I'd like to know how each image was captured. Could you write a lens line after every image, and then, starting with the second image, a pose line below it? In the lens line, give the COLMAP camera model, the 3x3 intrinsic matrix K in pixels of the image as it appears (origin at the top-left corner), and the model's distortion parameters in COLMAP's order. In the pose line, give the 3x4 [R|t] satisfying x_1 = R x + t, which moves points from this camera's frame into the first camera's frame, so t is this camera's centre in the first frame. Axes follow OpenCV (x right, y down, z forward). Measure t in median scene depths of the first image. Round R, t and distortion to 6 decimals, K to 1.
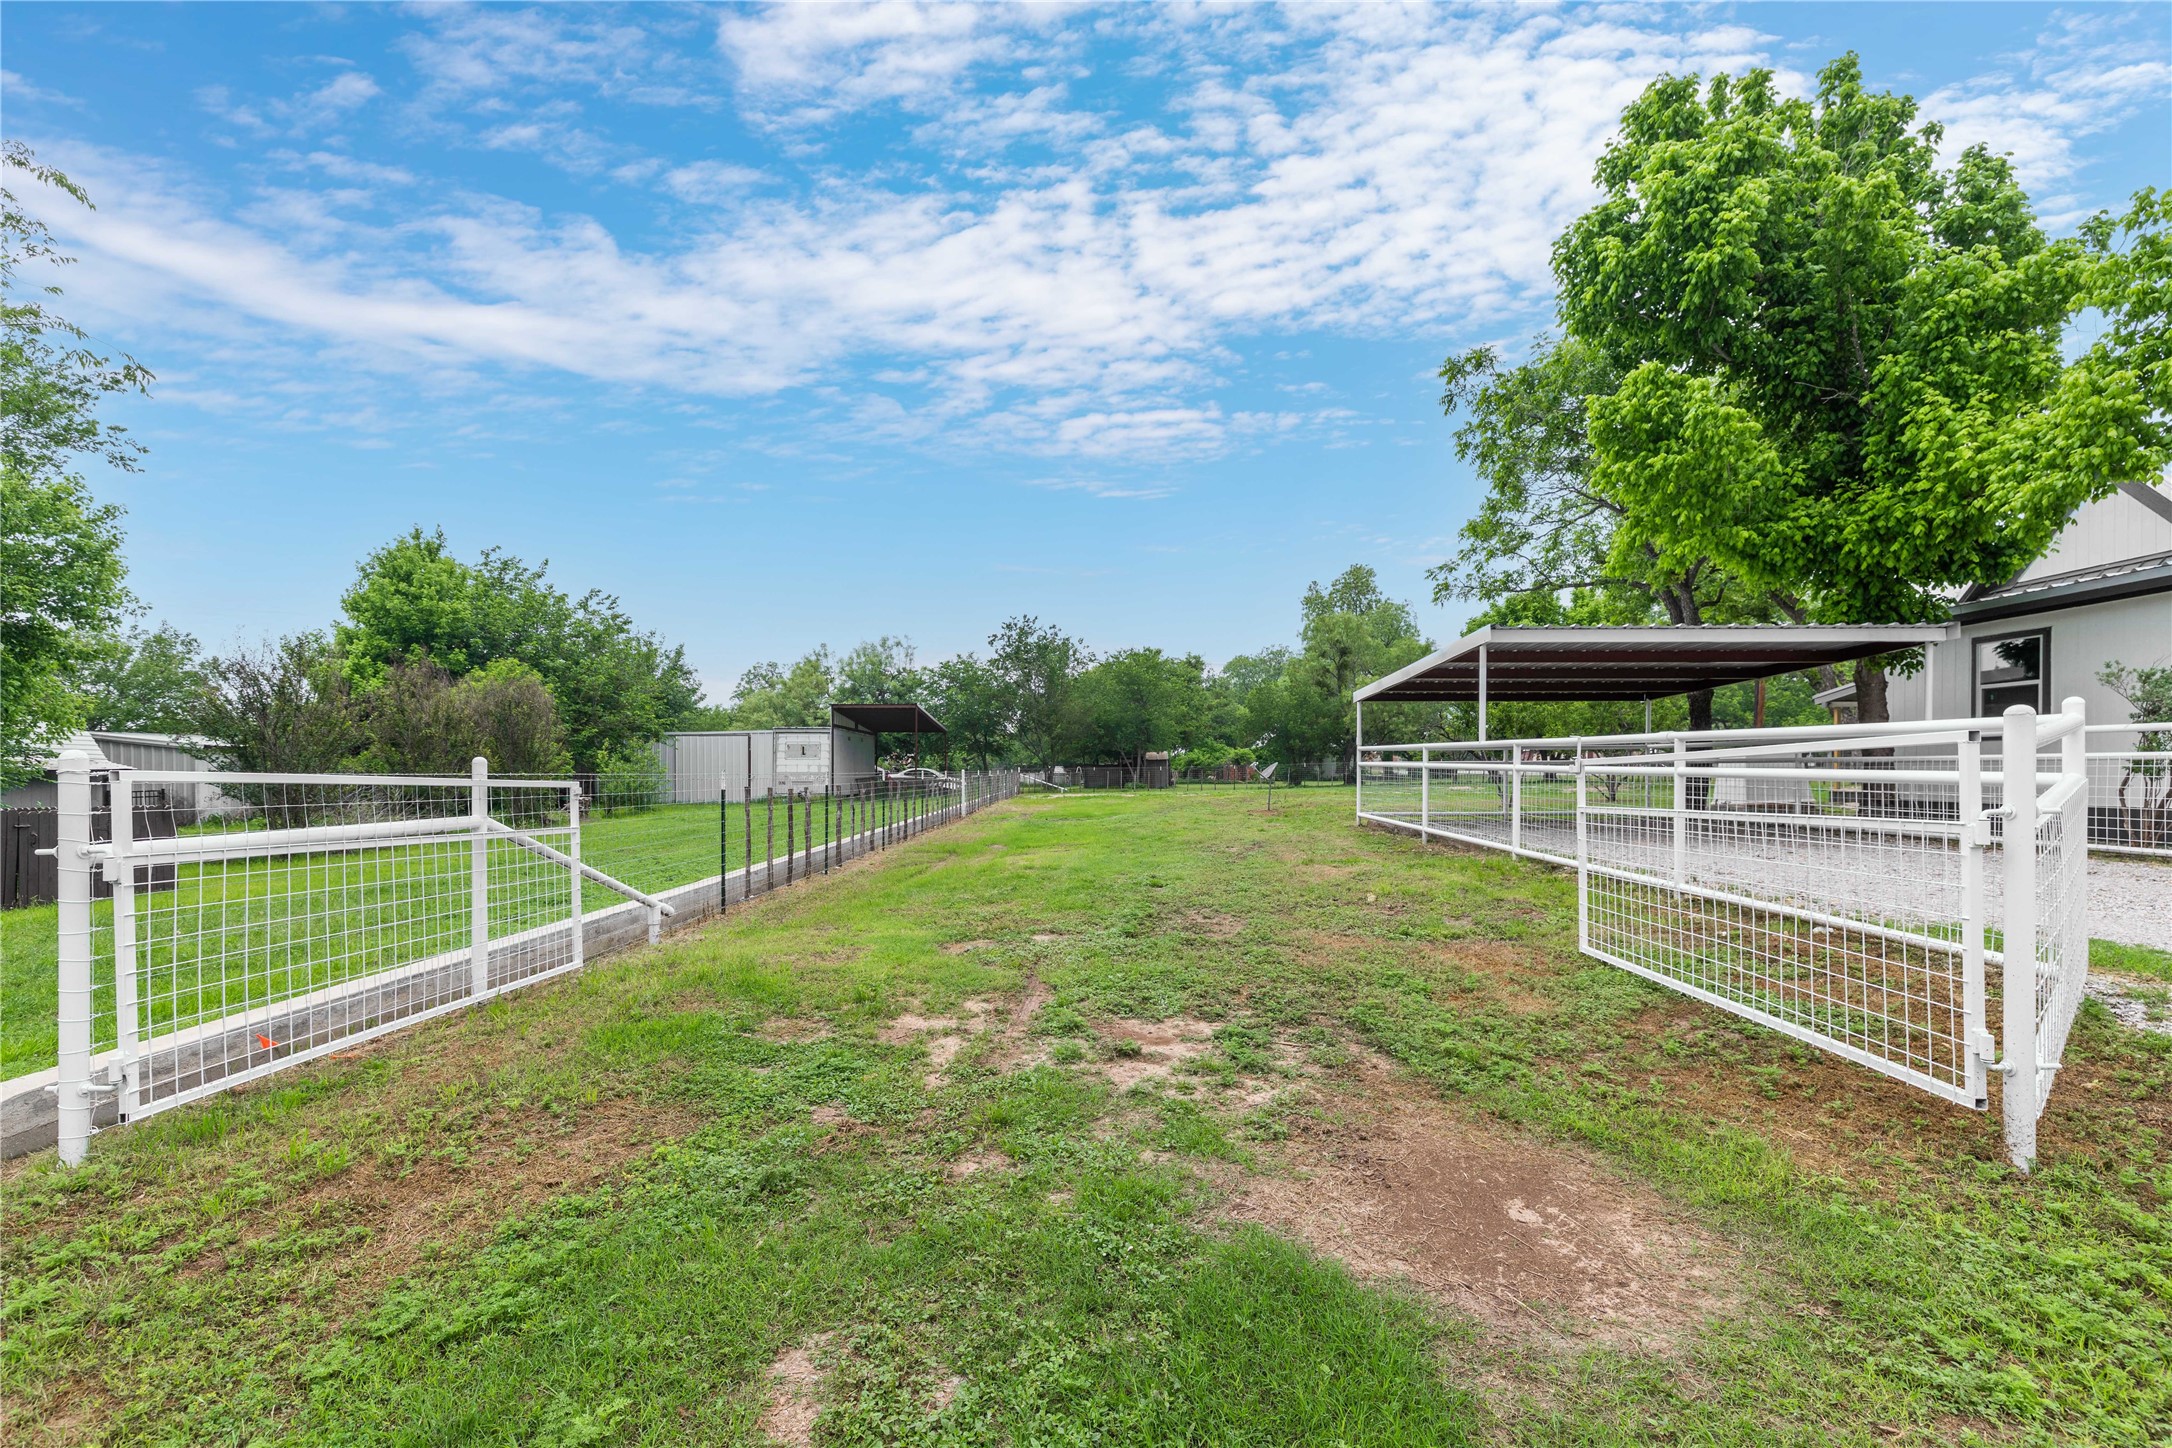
lens RADIAL K [[919.6, 0, 1116.8], [0, 919.6, 779.1], [0, 0, 1]] dist [0.004126, 0.000738]
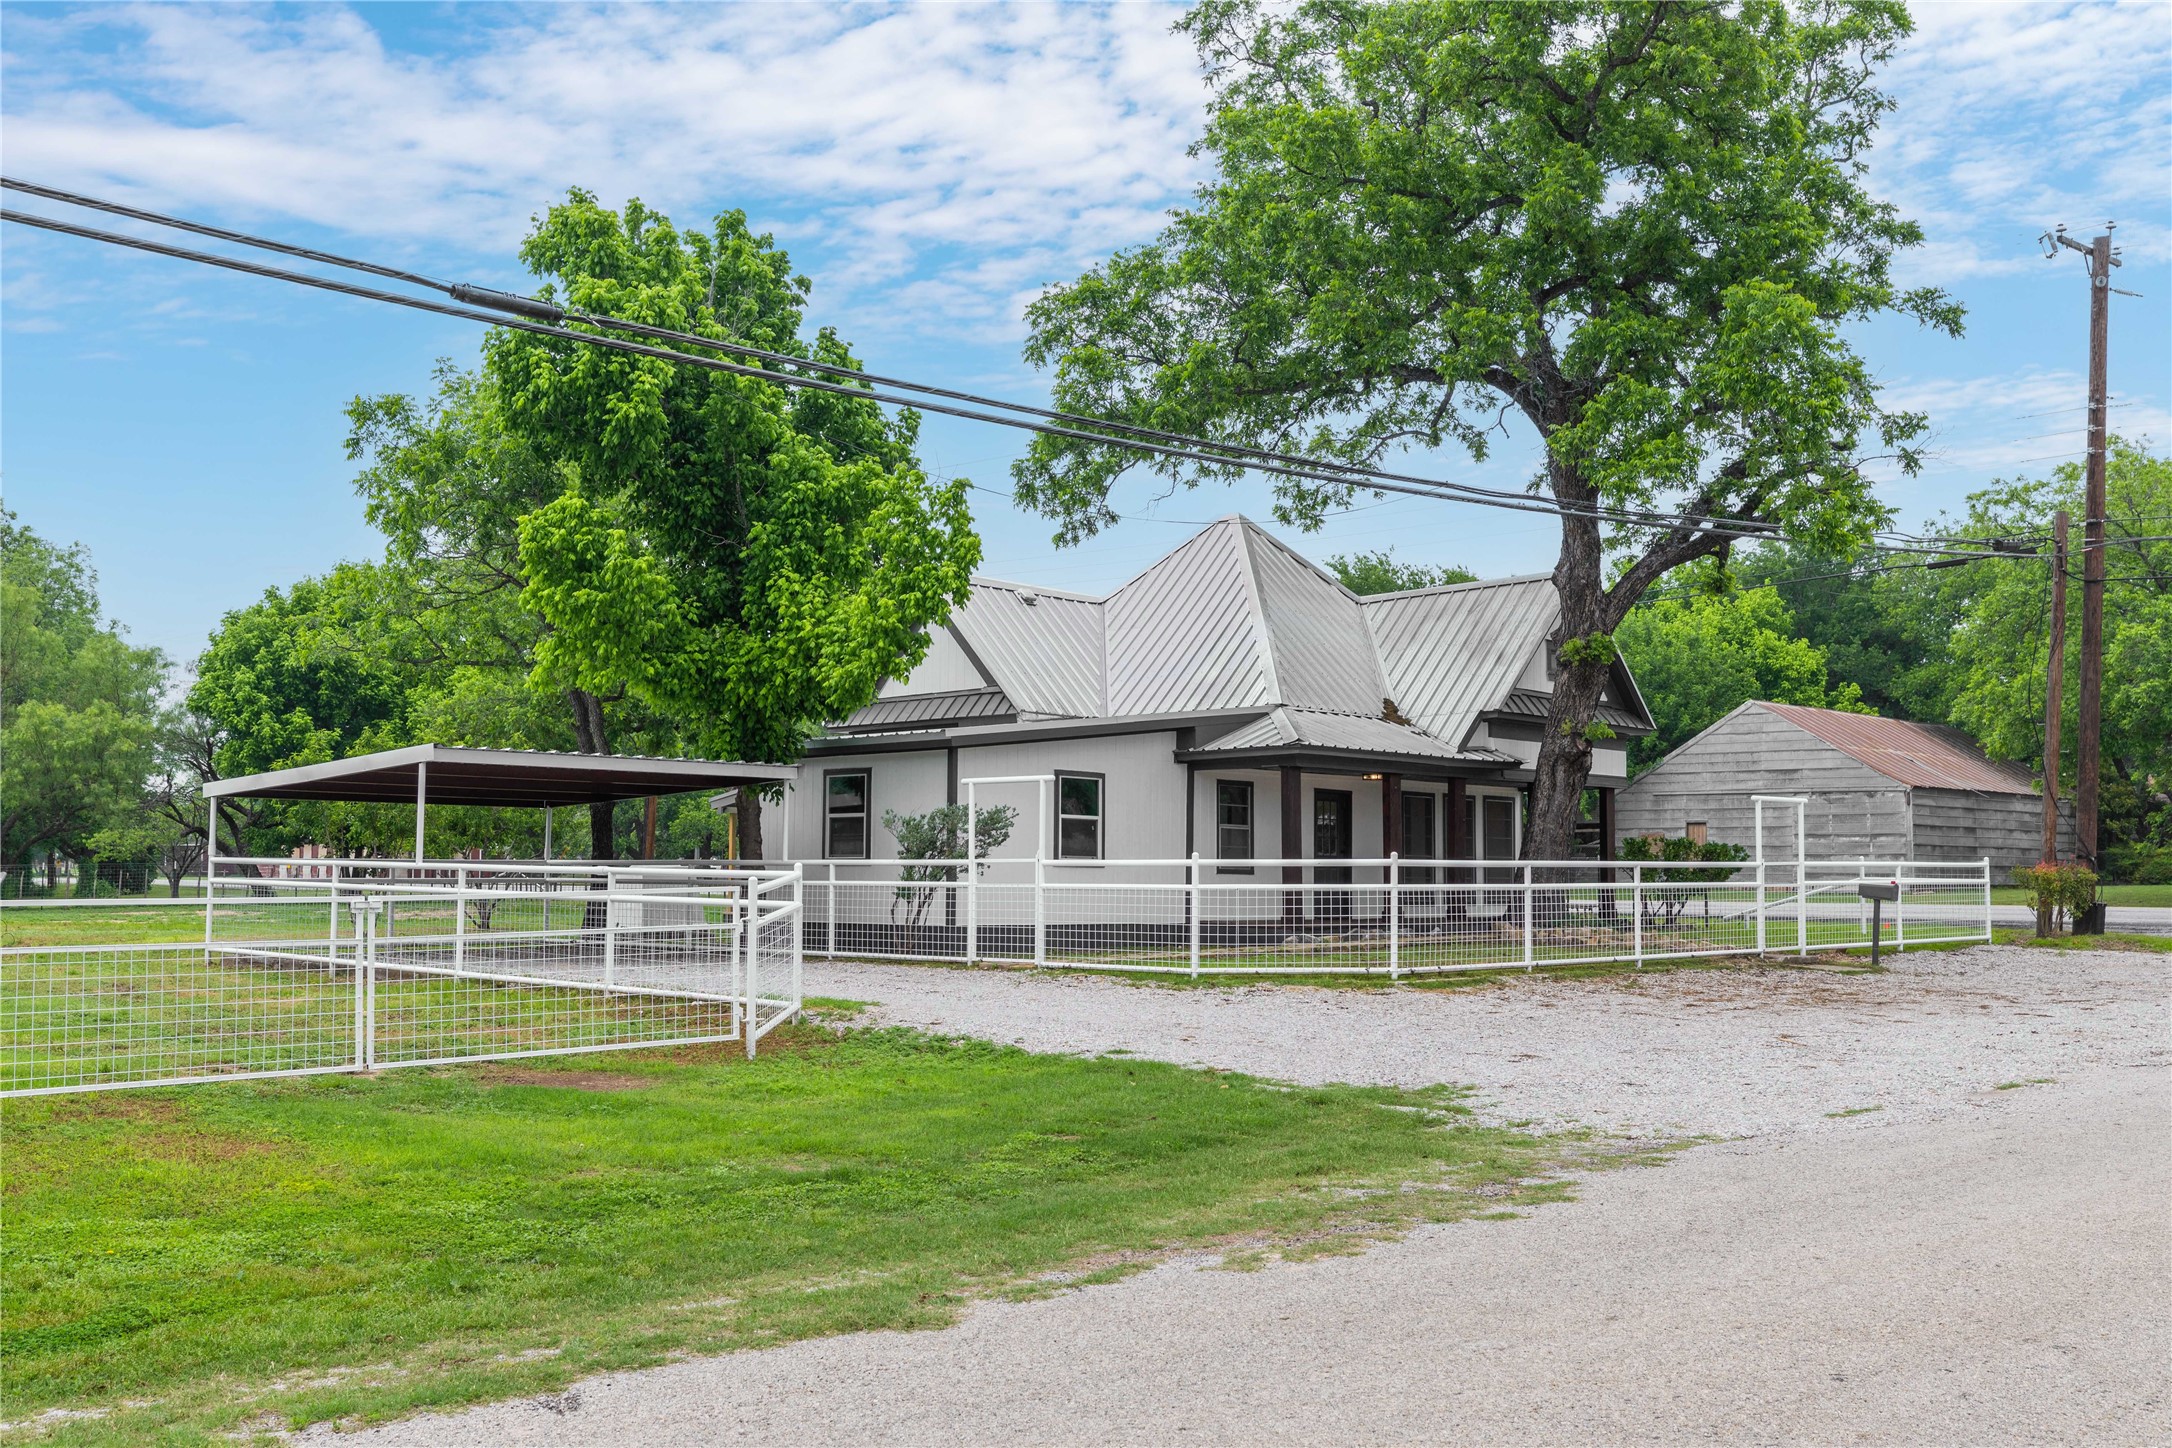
lens RADIAL K [[2048.3, 0, 1086.0], [0, 2048.3, 724.0], [0, 0, 1]] dist [-0.054209, 0.006576]
pose [[0.683112, 0.059165, 0.727913, -0.663668], [0.003227, 0.996459, -0.084021, -0.005453], [-0.730307, 0.059745, 0.680502, -0.932499]]
